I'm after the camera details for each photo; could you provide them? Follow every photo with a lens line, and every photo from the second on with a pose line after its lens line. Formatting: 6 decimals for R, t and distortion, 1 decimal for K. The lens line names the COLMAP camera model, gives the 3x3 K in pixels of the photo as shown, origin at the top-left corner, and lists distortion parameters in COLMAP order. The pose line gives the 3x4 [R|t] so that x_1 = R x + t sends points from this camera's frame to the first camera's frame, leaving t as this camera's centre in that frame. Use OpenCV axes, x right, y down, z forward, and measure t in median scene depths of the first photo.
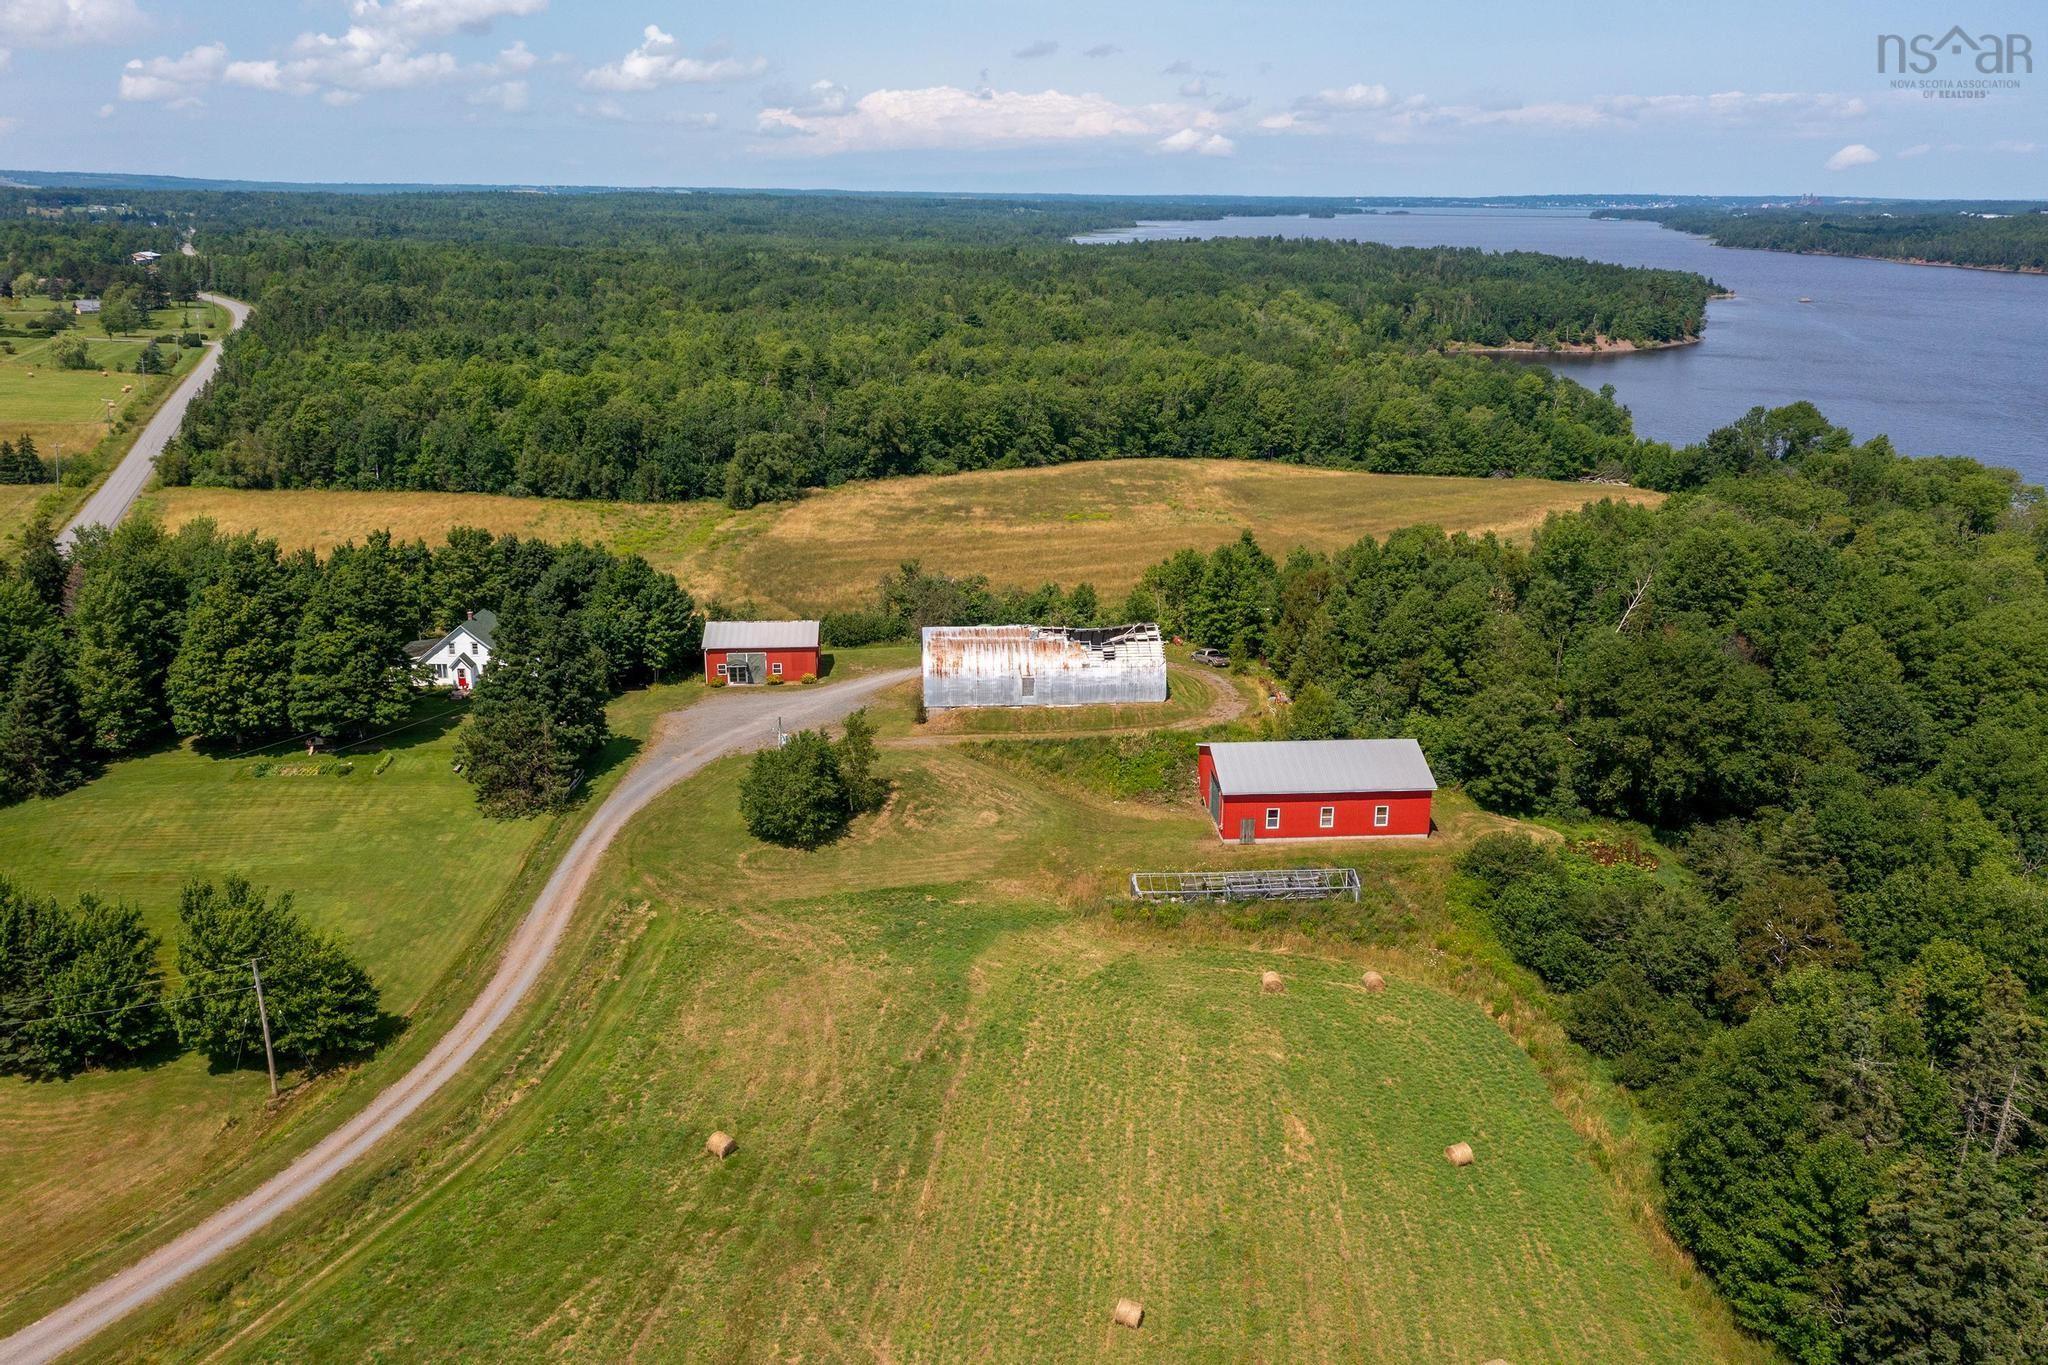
lens RADIAL K [[1637.0, 0, 1023.2], [0, 1637.0, 672.6], [0, 0, 1]] dist [-0.003708, 0.019786]
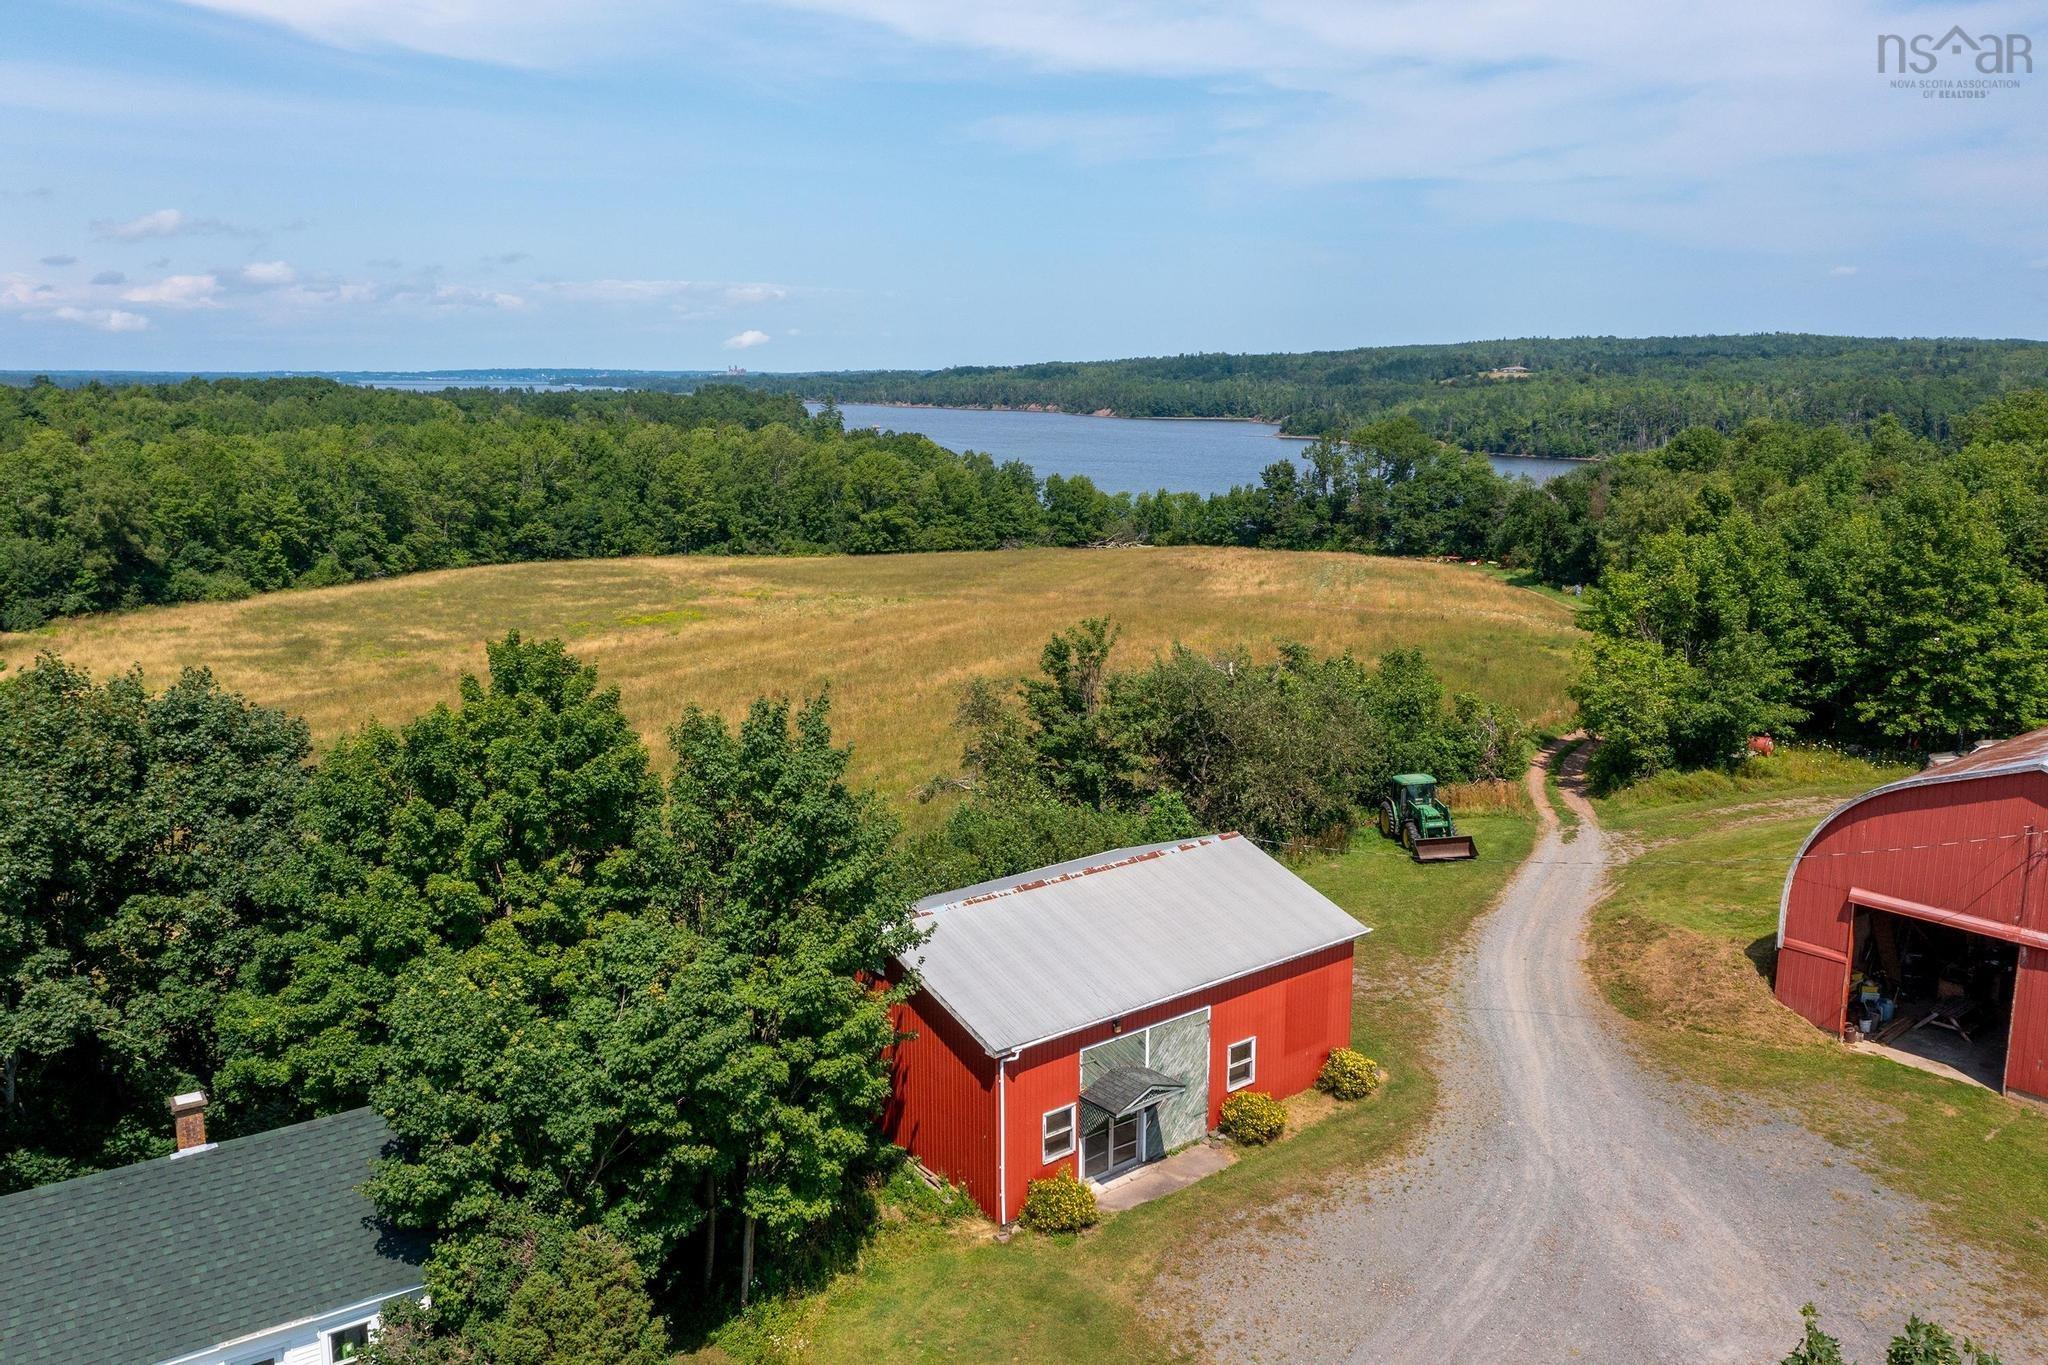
lens RADIAL K [[1637.0, 0, 1026.8], [0, 1637.0, 678.5], [0, 0, 1]] dist [-0.003708, 0.019786]
pose [[0.814333, -0.109225, 0.570028, -0.138985], [0.165571, 0.985039, -0.047785, -0.023048], [-0.556281, 0.133293, 0.820235, 0.382748]]
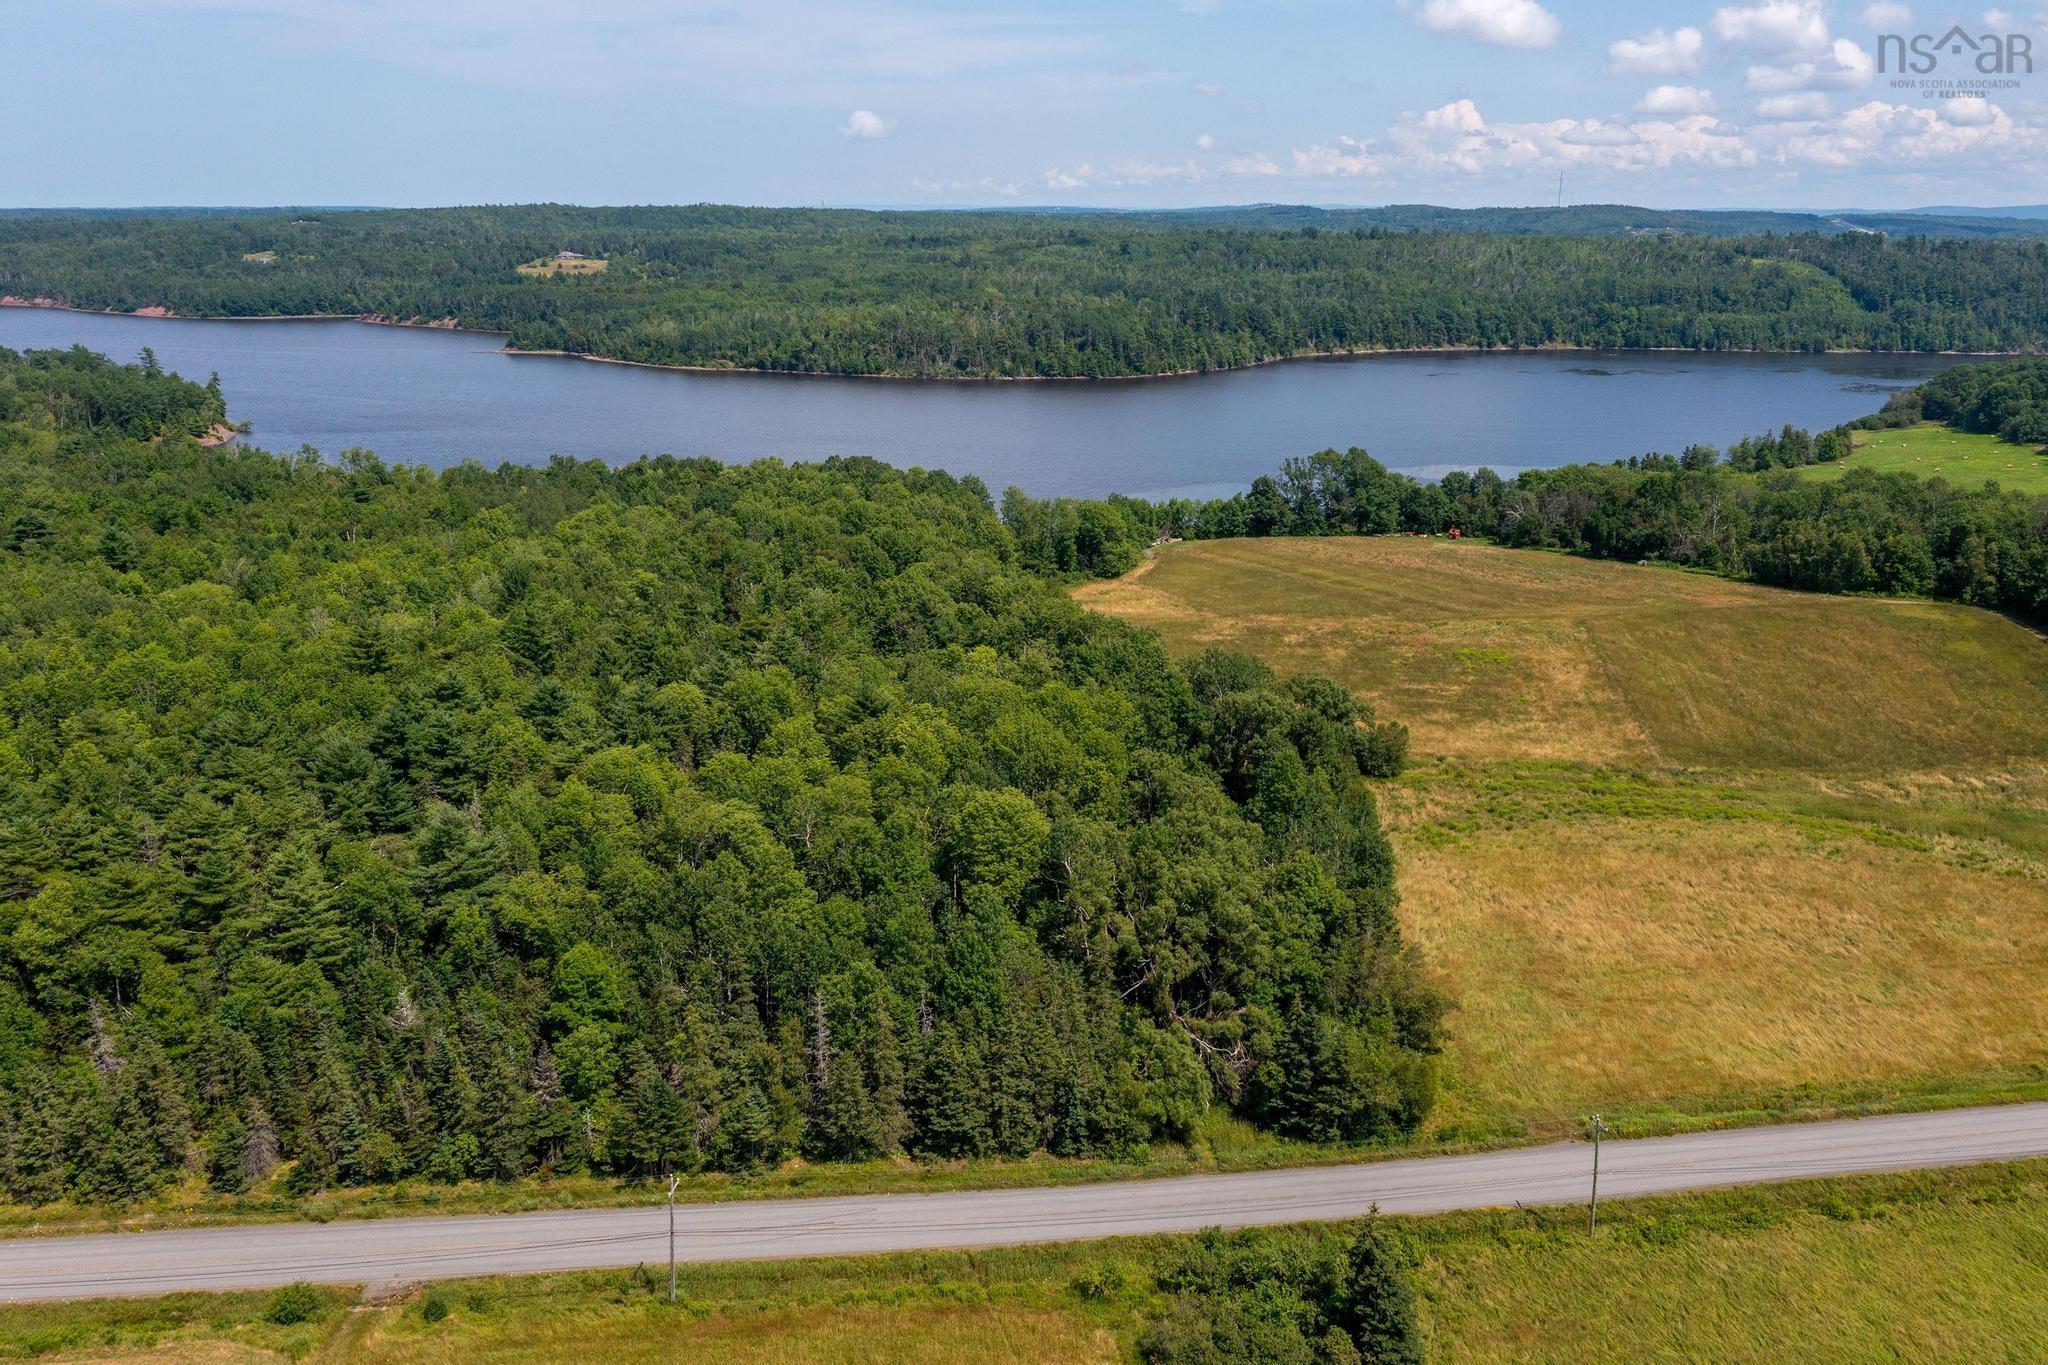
lens RADIAL K [[1637.0, 0, 1028.1], [0, 1637.0, 679.4], [0, 0, 1]] dist [-0.003708, 0.019786]
pose [[0.237109, -0.272890, 0.932368, -0.764782], [0.268947, 0.940665, 0.206923, -0.288161], [-0.933513, 0.201695, 0.296433, 0.762947]]
